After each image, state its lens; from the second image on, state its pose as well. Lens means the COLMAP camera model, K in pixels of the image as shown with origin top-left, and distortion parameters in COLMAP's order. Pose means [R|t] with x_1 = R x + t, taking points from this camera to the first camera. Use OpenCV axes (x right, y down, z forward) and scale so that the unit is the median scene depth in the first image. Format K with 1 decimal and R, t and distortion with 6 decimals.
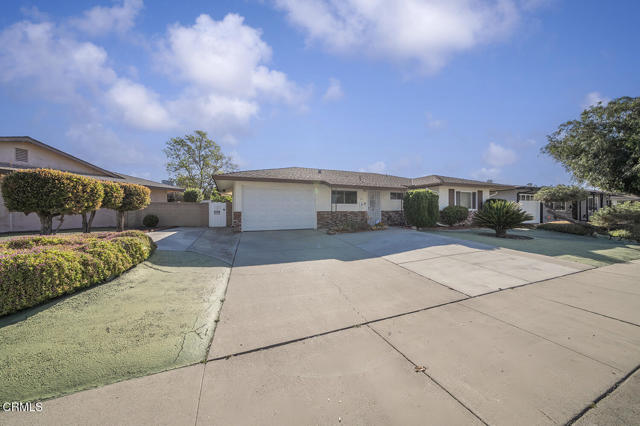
lens RADIAL K [[219.4, 0, 320.6], [0, 219.4, 210.7], [0, 0, 1]] dist [-0.002820, -0.000063]
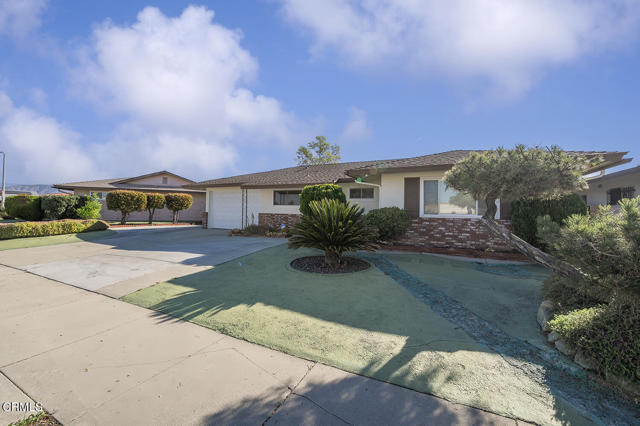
lens RADIAL K [[266.7, 0, 322.0], [0, 266.7, 209.8], [0, 0, 1]] dist [-0.002882, -0.000756]
pose [[0.651019, 0.009790, -0.758998, 0.975523], [-0.018058, 0.999834, -0.002592, -0.013290], [0.758847, 0.015393, 0.651087, 0.401415]]
